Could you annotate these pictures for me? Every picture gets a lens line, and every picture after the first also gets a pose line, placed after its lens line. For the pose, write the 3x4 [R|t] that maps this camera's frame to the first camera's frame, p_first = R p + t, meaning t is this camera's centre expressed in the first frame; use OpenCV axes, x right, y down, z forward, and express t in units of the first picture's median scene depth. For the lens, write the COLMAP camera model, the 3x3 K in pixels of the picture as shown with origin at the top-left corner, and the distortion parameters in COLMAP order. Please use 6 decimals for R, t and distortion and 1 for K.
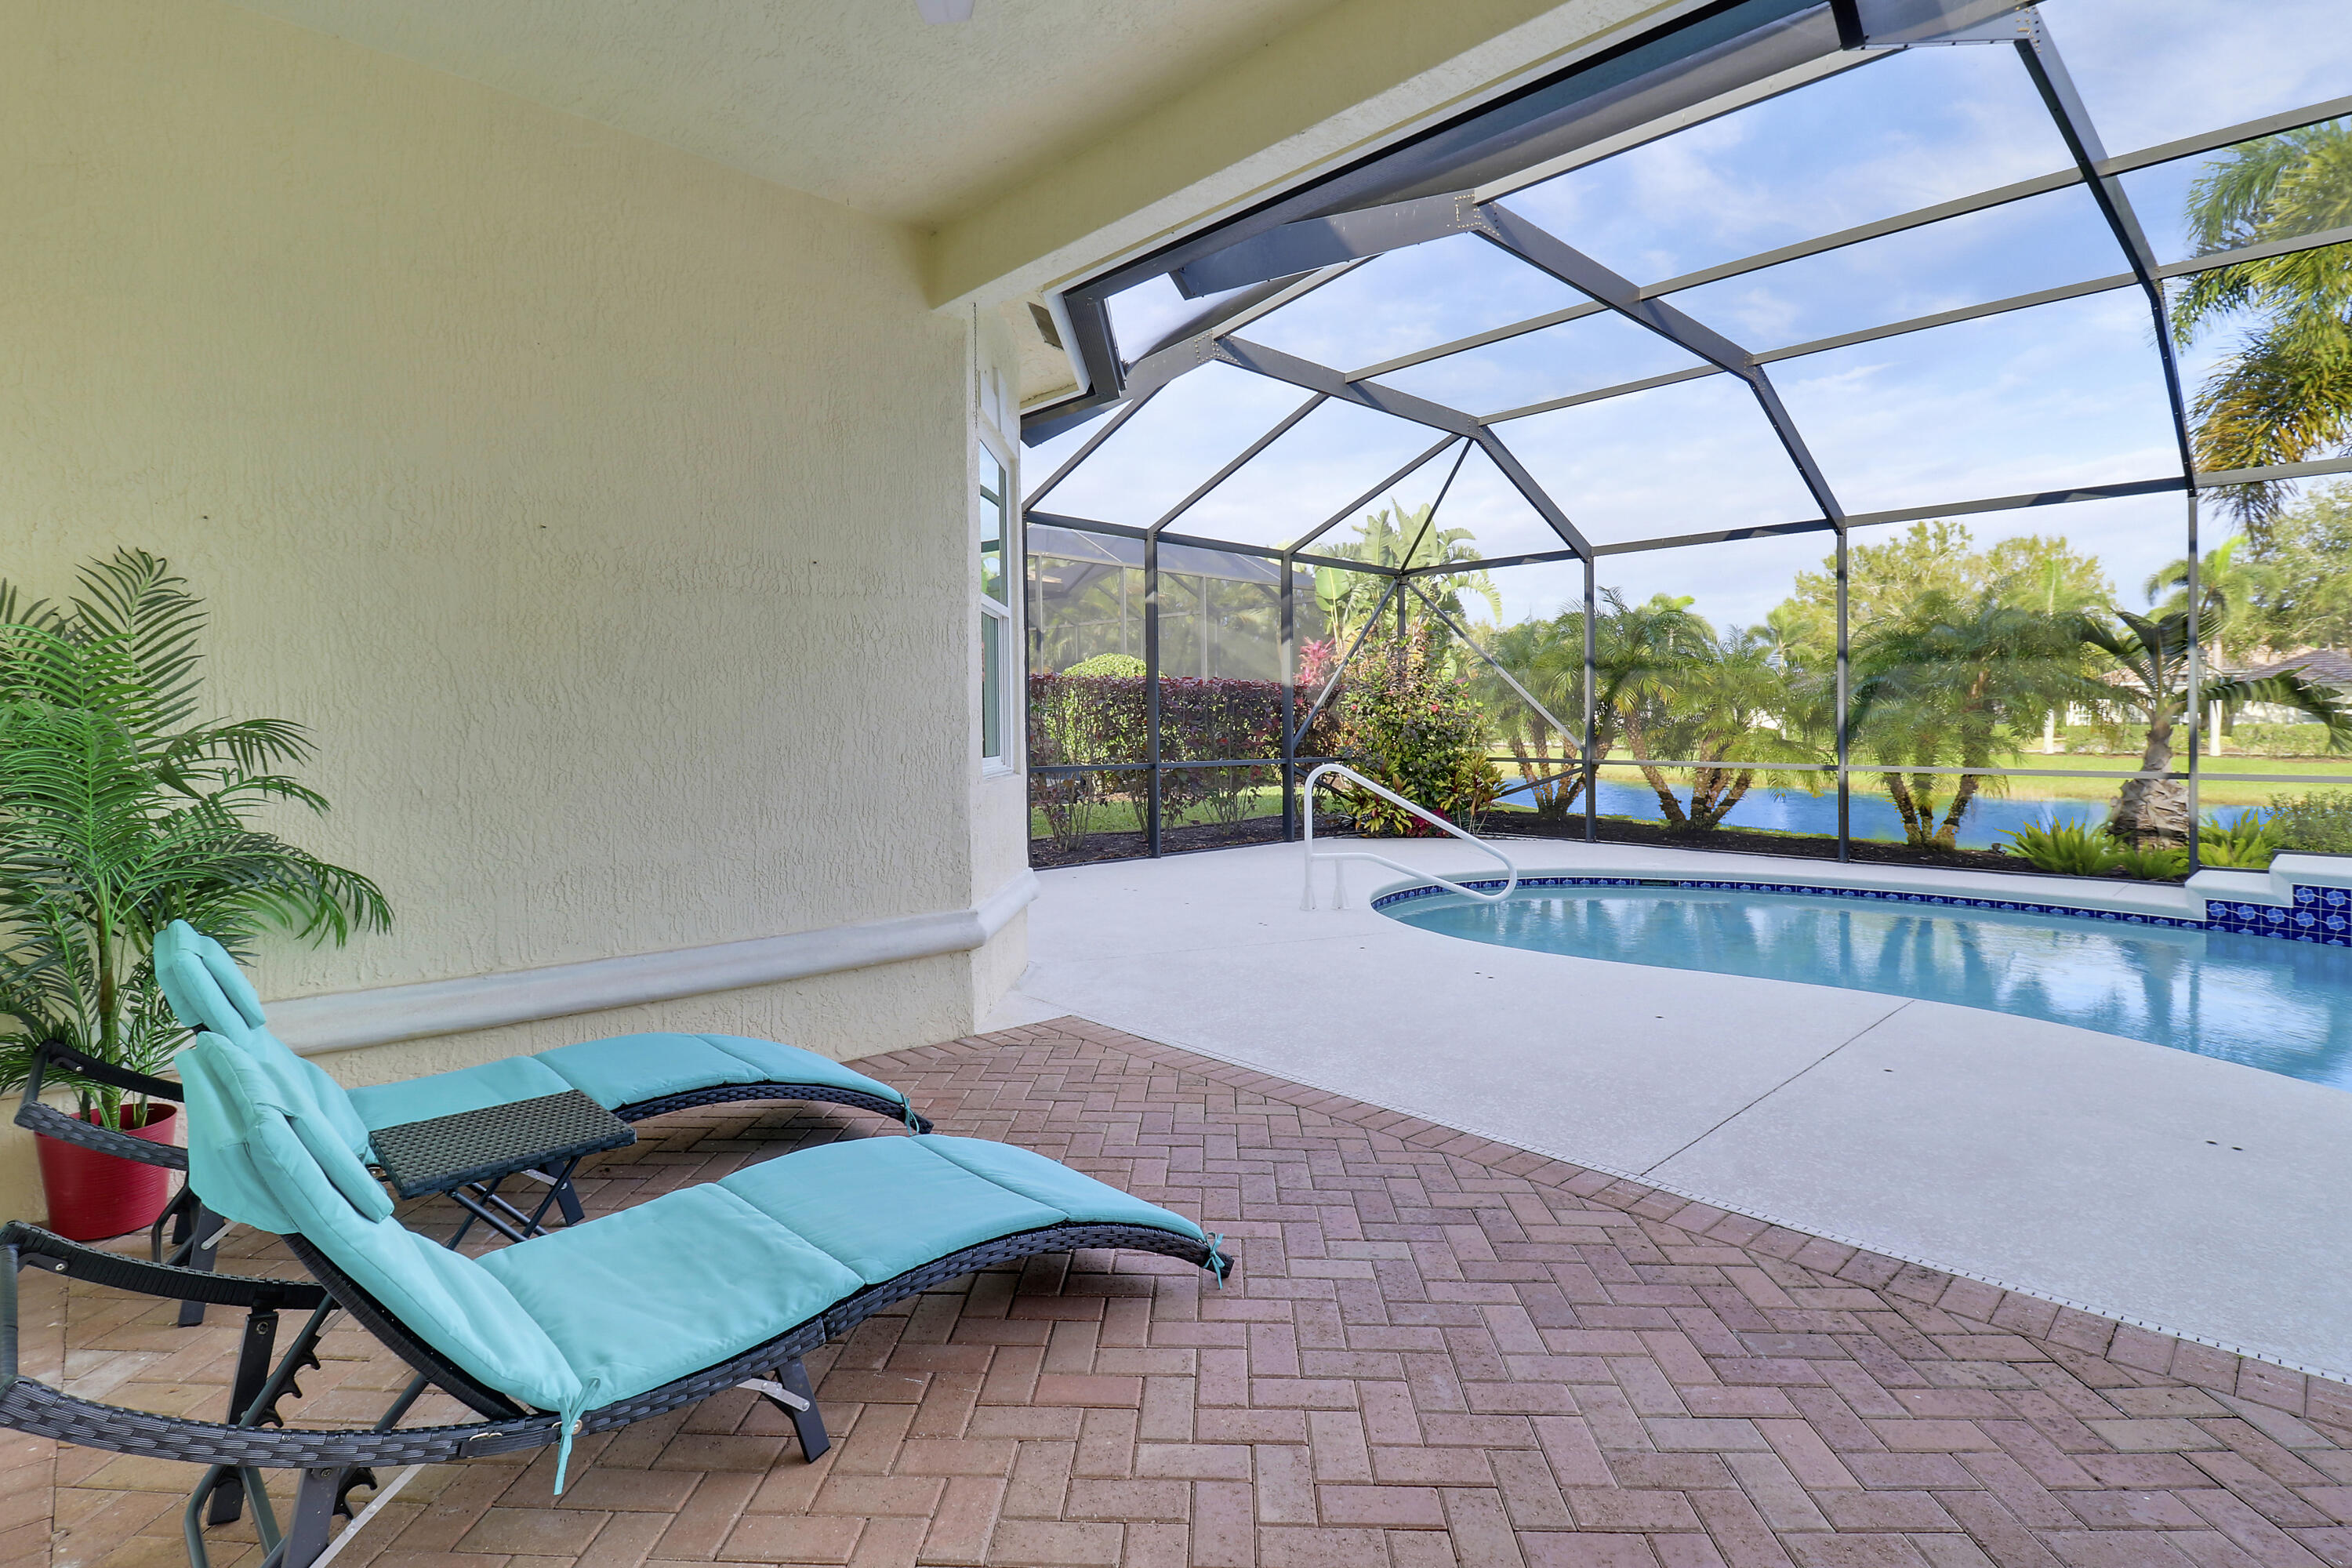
lens RADIAL K [[1125.1, 0, 1200.4], [0, 1125.1, 727.2], [0, 0, 1]] dist [-0.001047, -0.012971]
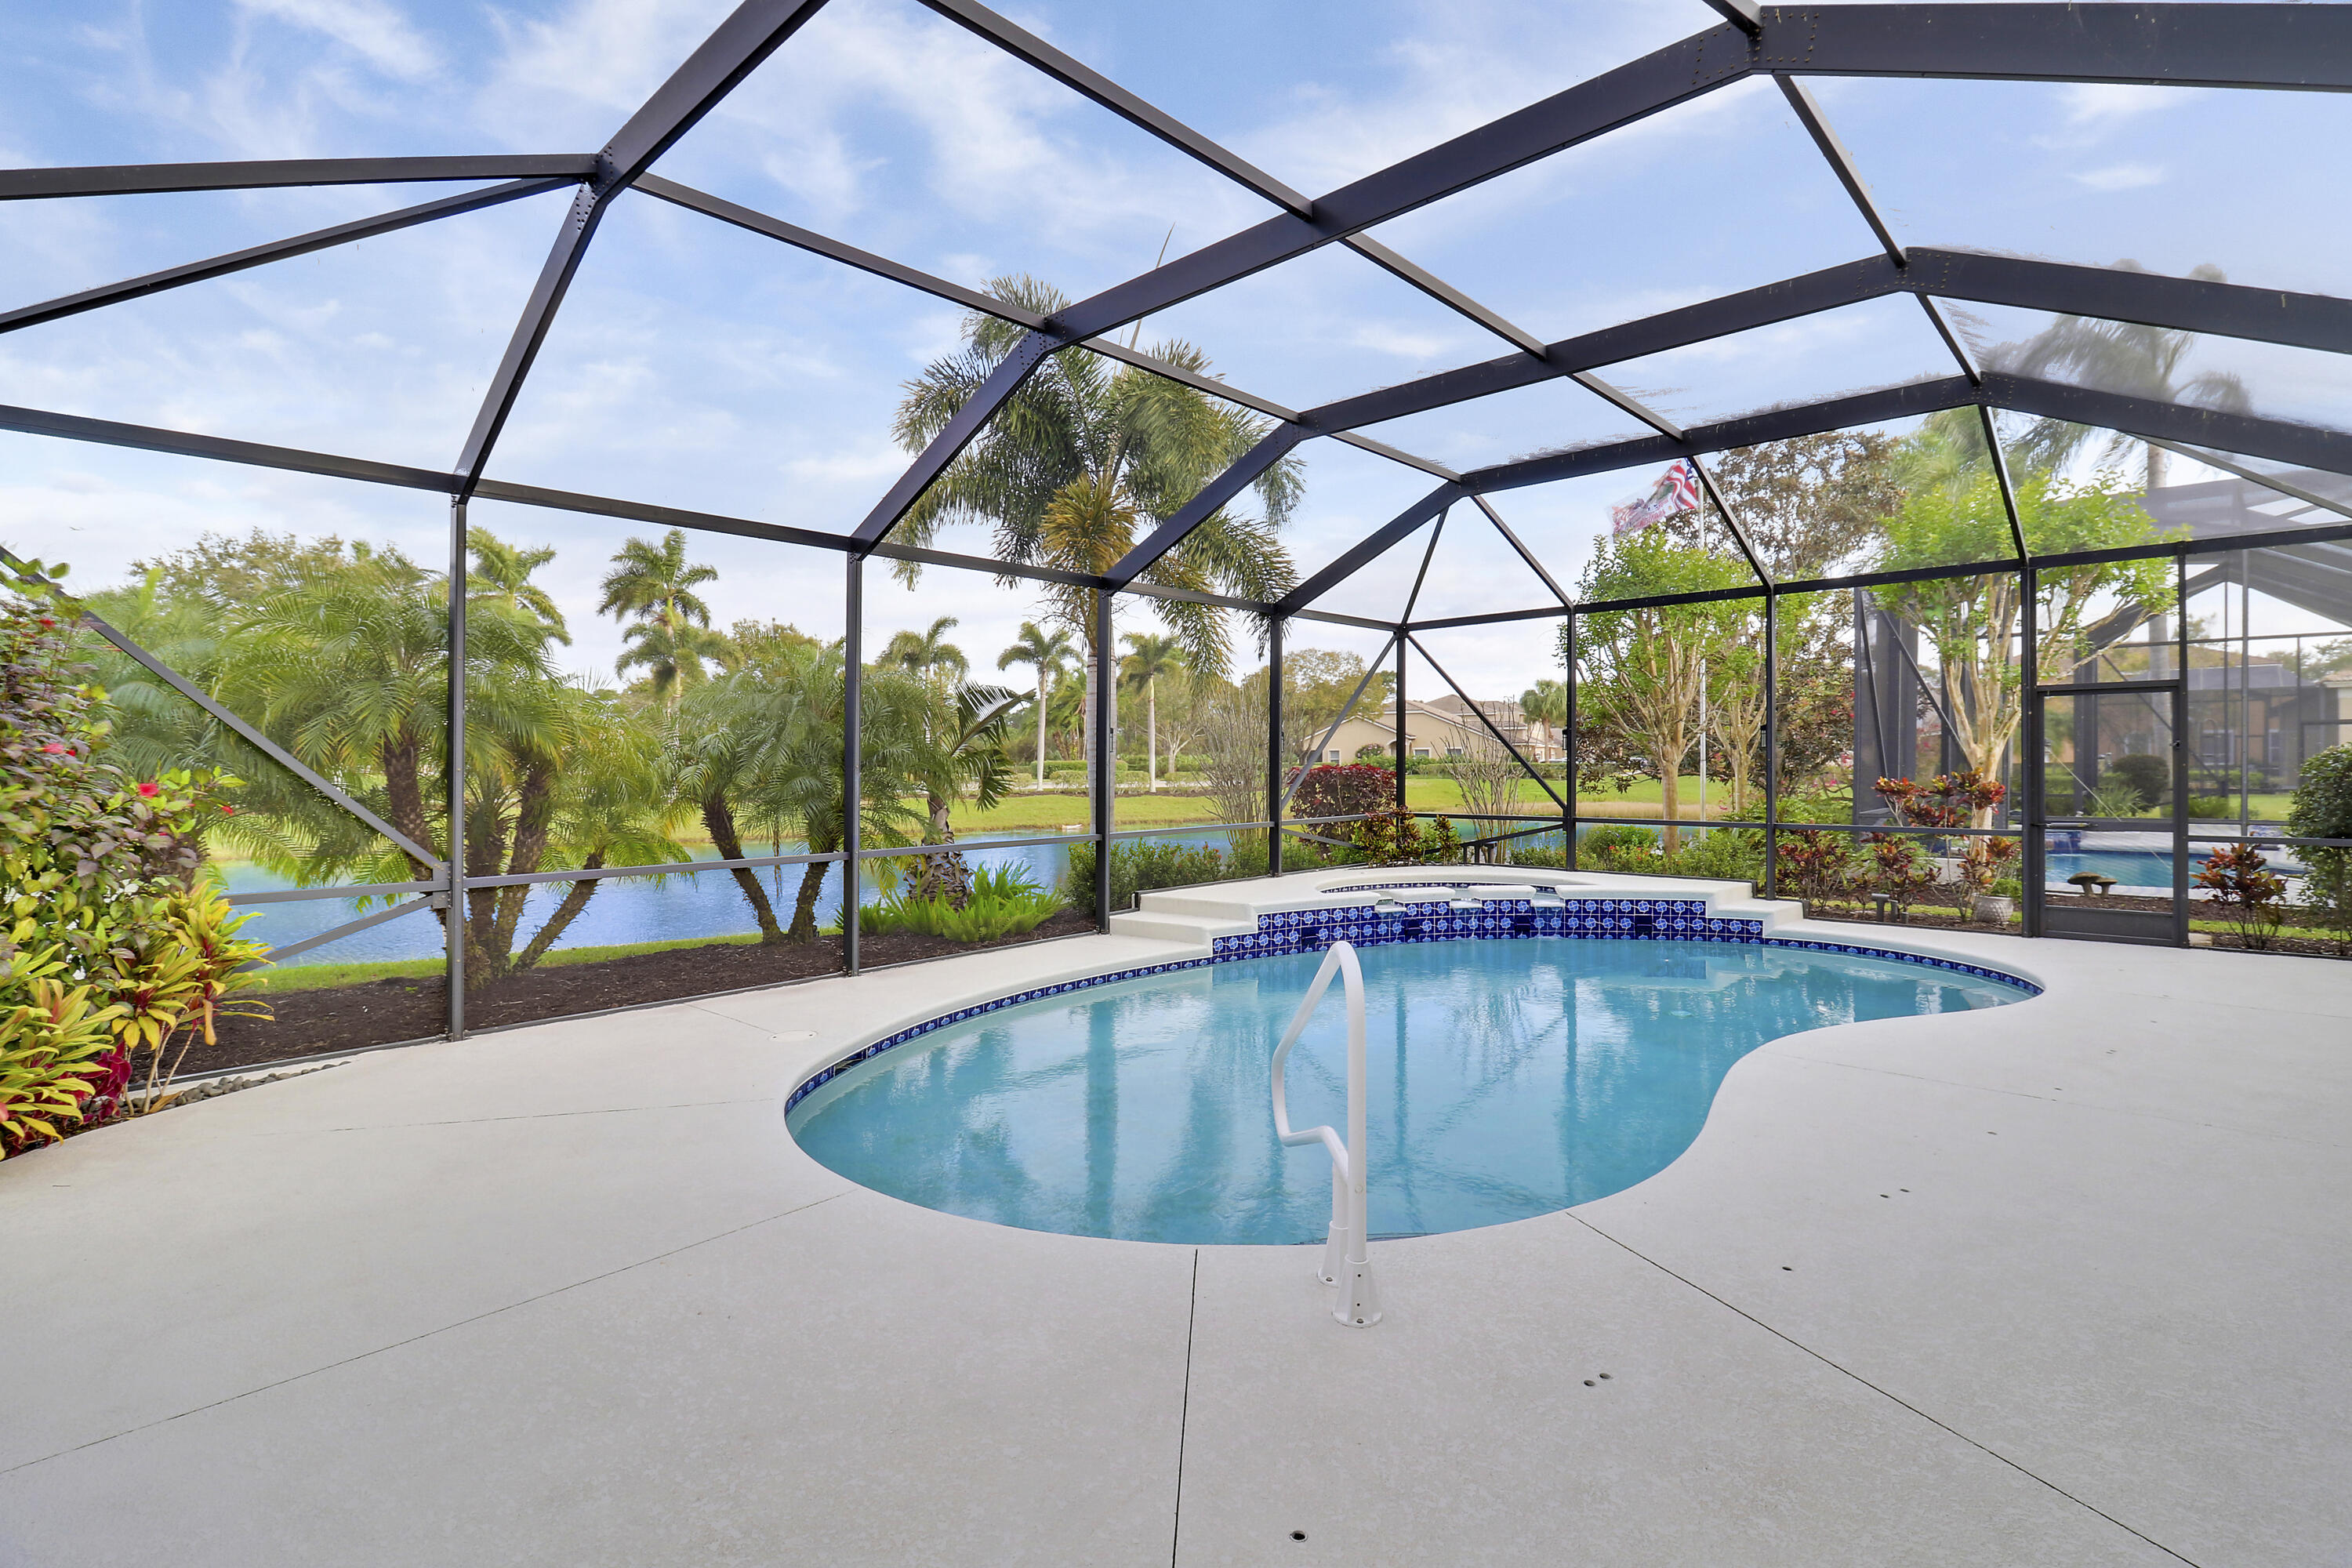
lens RADIAL K [[1104.5, 0, 1188.7], [0, 1104.5, 768.7], [0, 0, 1]] dist [0.000583, -0.012864]
pose [[-0.068250, -0.003738, 0.997661, -0.199514], [0.008859, 0.999951, 0.004352, -0.023598], [-0.997629, 0.009135, -0.068214, 0.801796]]
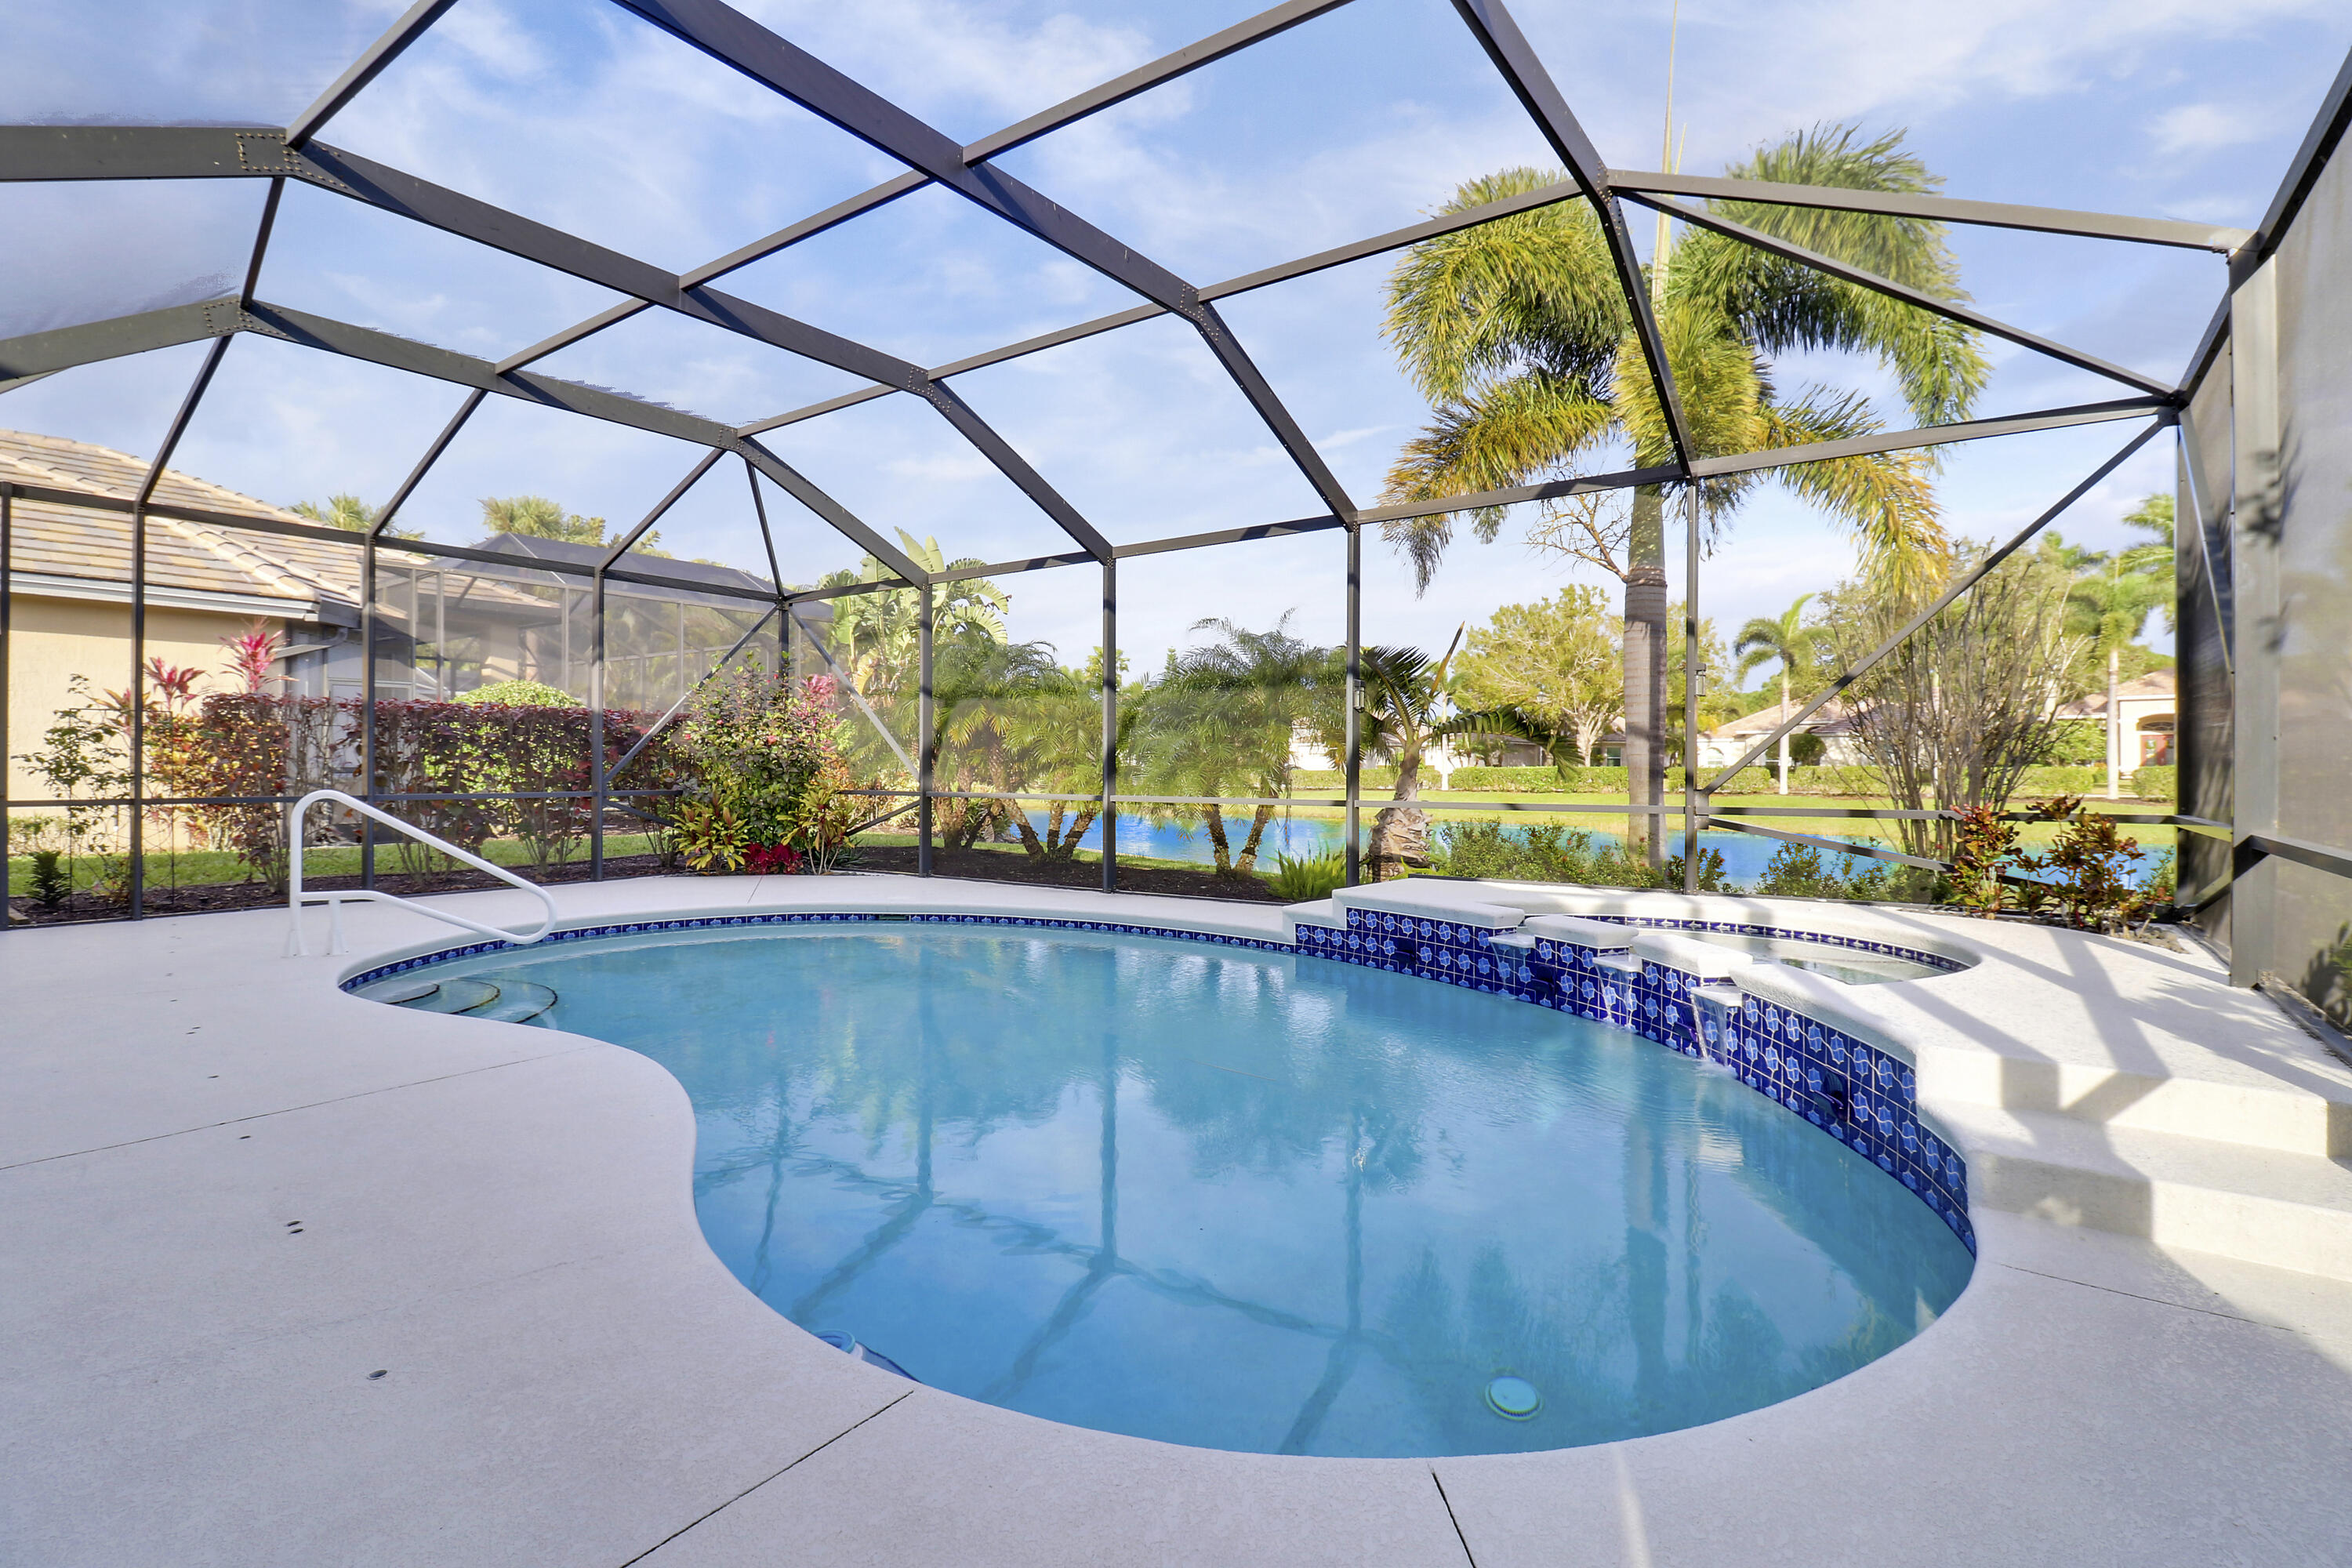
lens RADIAL K [[1104.5, 0, 1188.7], [0, 1104.5, 768.7], [0, 0, 1]] dist [0.000583, -0.012864]
pose [[0.982102, 0.002231, 0.188335, 0.450559], [-0.001834, 0.999996, -0.002281, 0.012758], [-0.188340, 0.001895, 0.982102, 0.028714]]
